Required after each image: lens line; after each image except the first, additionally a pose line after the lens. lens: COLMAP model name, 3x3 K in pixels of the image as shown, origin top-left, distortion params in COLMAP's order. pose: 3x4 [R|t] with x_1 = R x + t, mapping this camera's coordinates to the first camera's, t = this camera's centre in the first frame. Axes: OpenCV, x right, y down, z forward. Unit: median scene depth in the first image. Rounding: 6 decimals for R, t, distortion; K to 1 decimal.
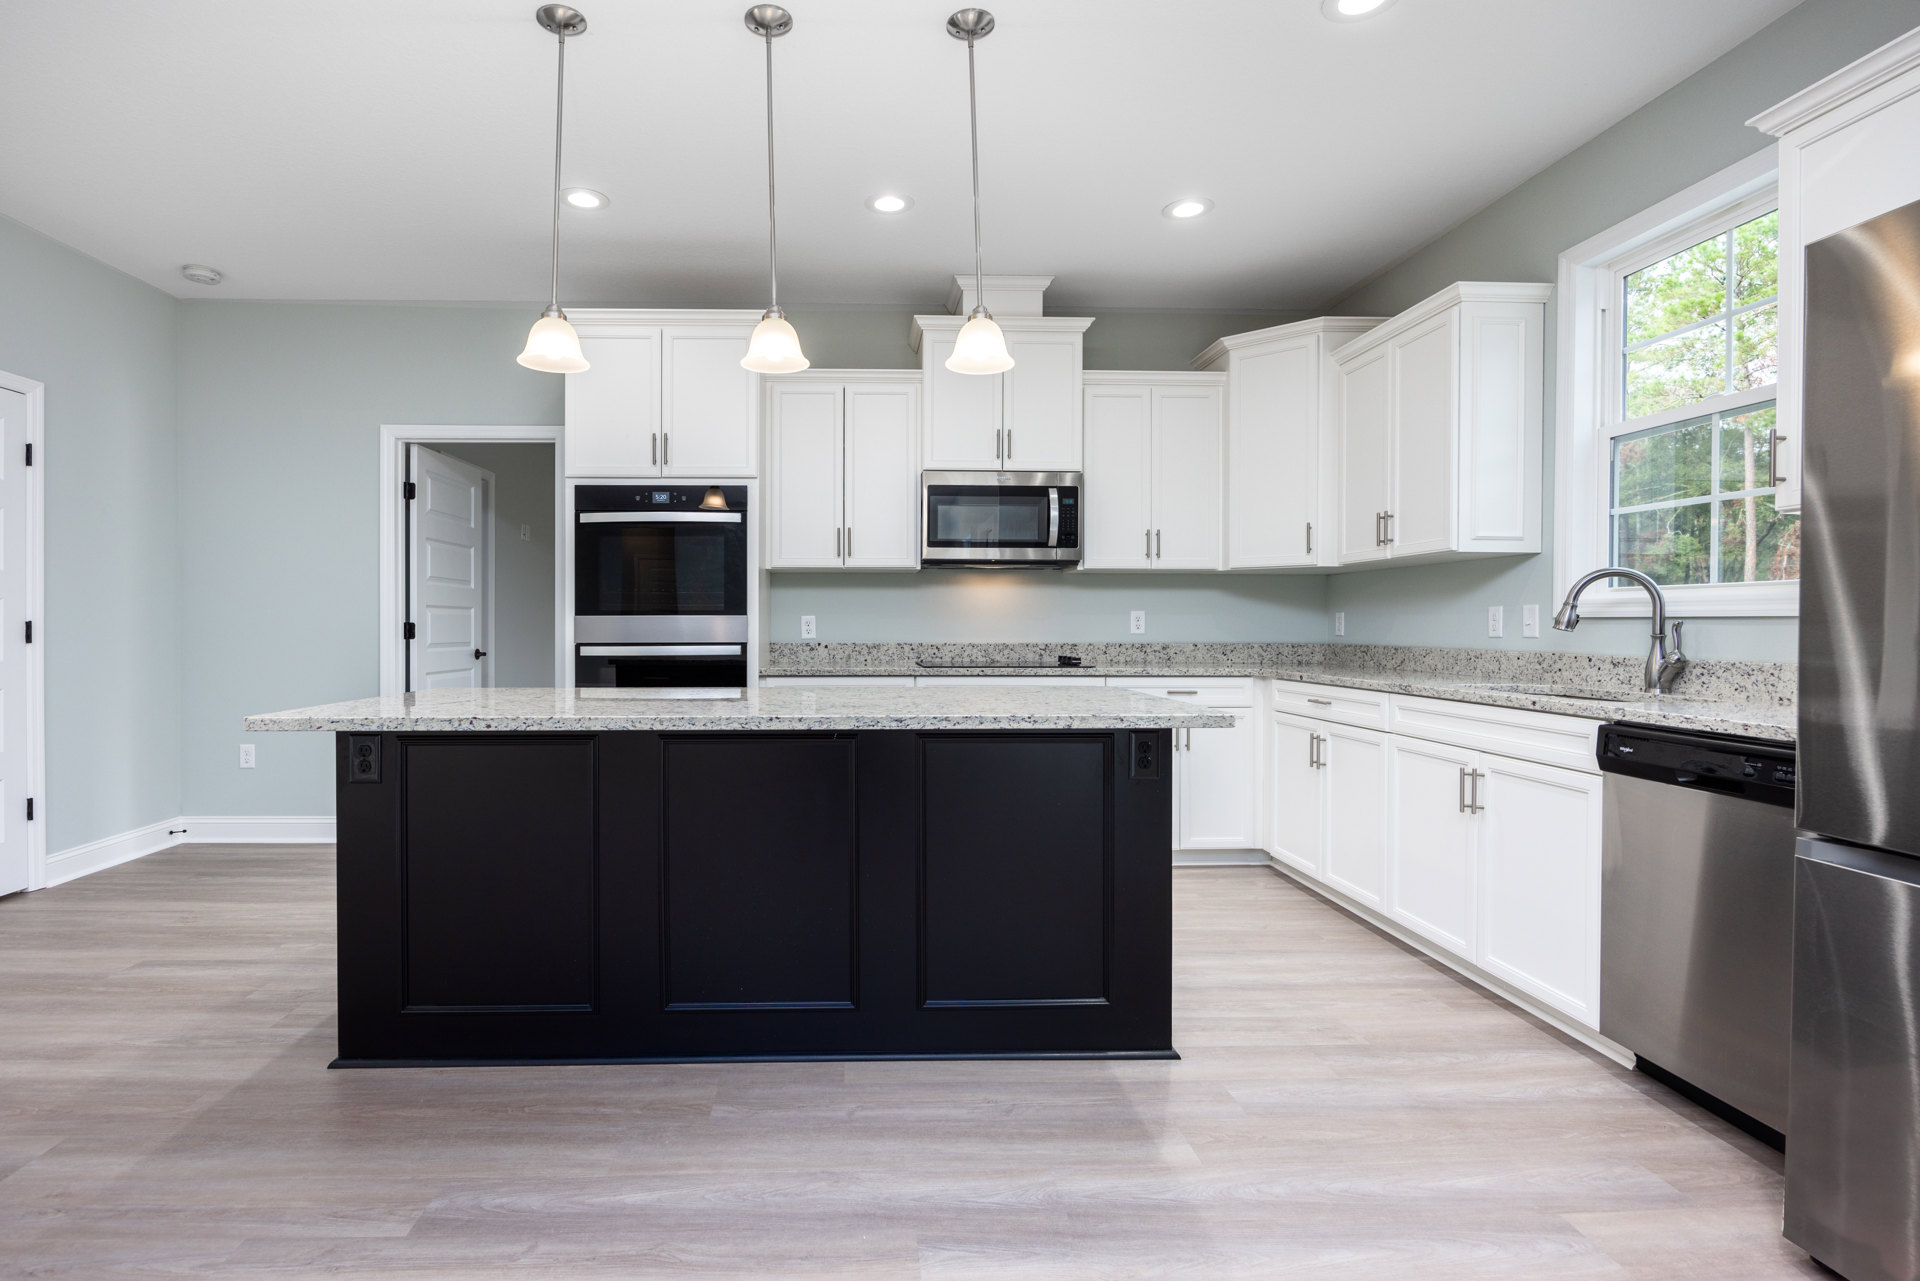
lens RADIAL K [[950.5, 0, 959.4], [0, 950.5, 637.9], [0, 0, 1]] dist [-0.002826, -0.000030]
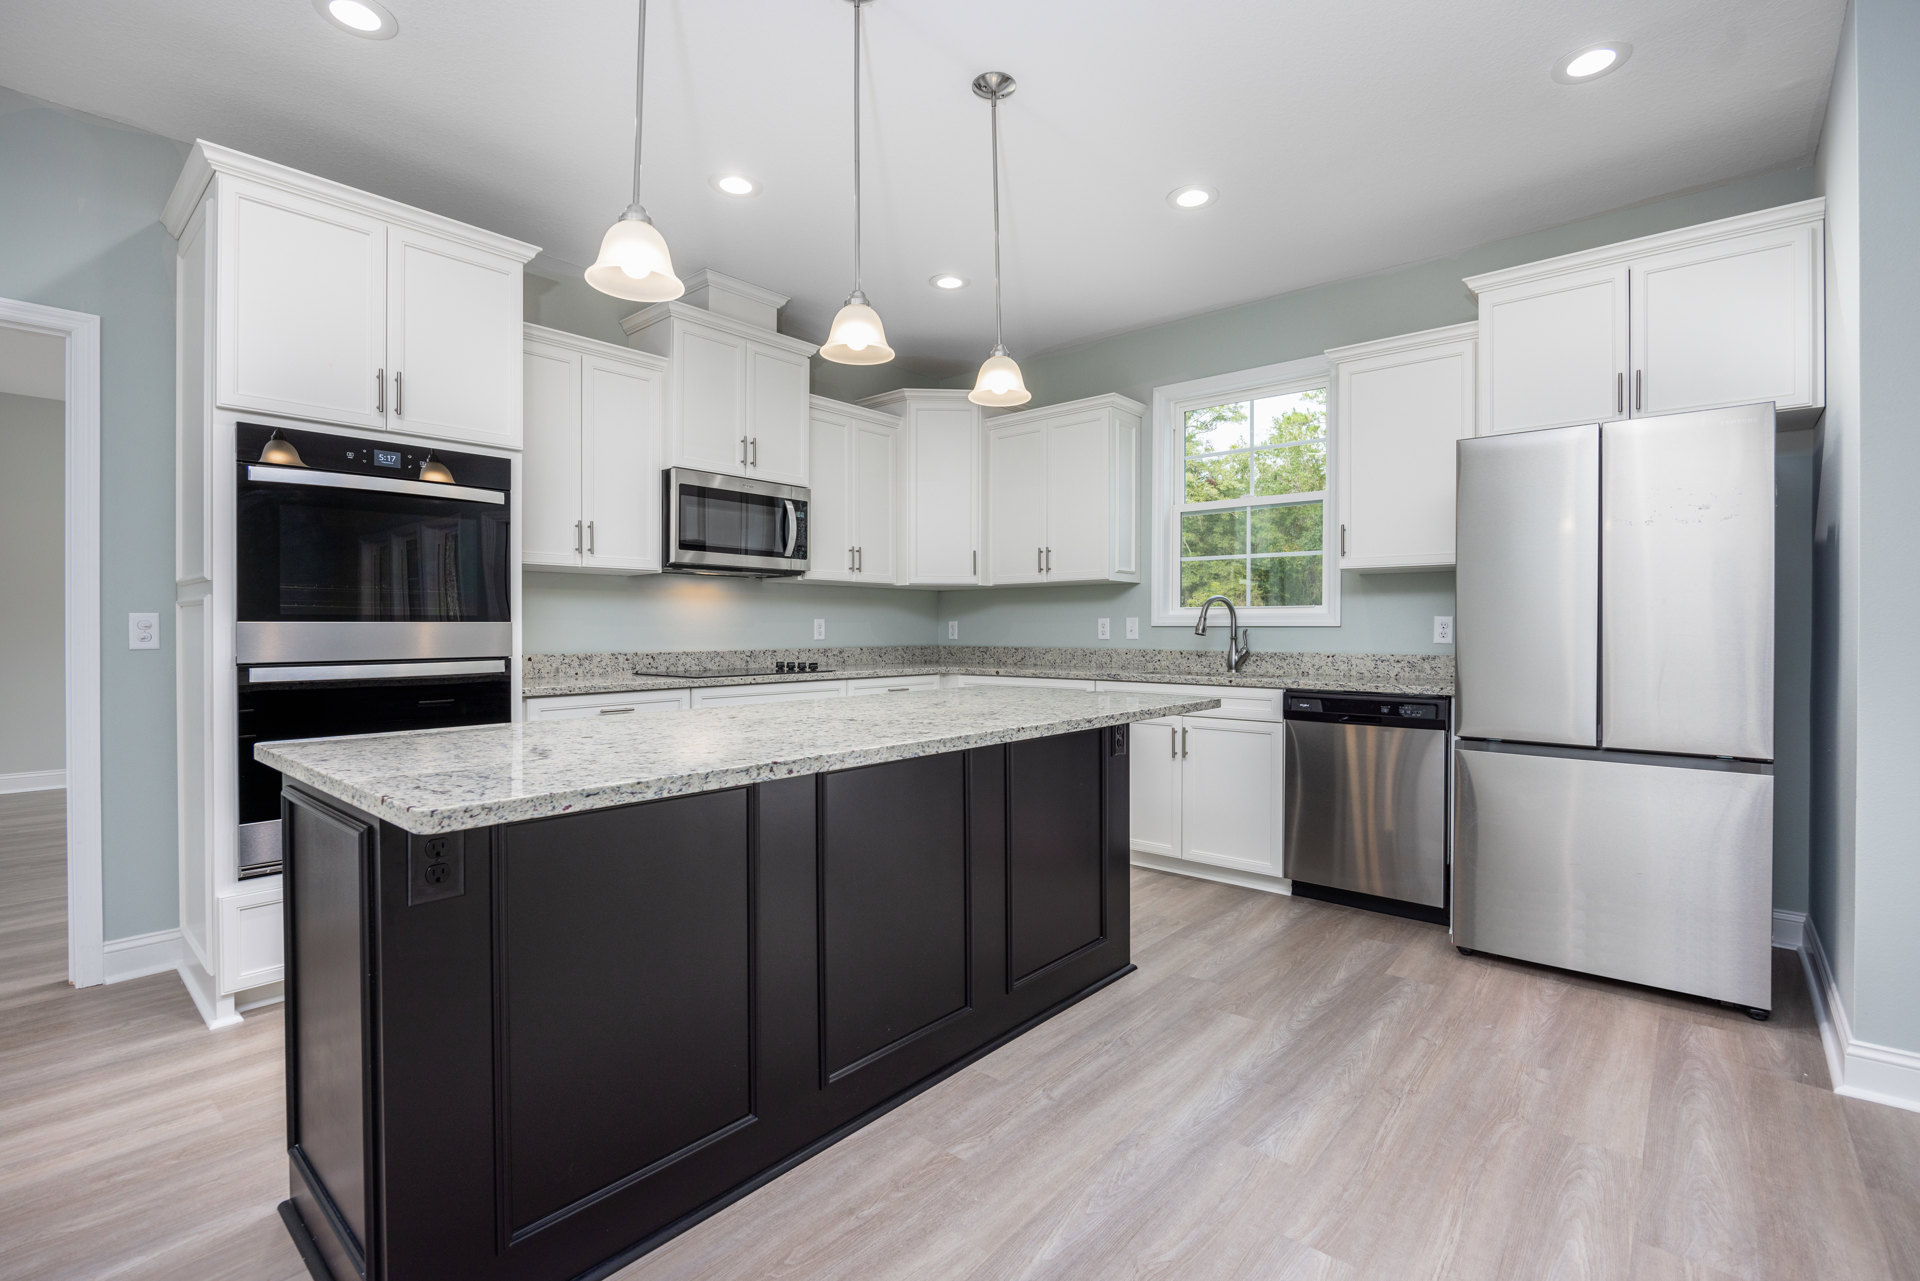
lens RADIAL K [[865.4, 0, 959.0], [0, 865.4, 634.1], [0, 0, 1]] dist [-0.002889, 0.000011]
pose [[0.680681, -0.006375, 0.732552, -0.498163], [0.011871, 0.999927, -0.002328, -0.007709], [-0.732483, 0.010281, 0.680707, 0.234058]]
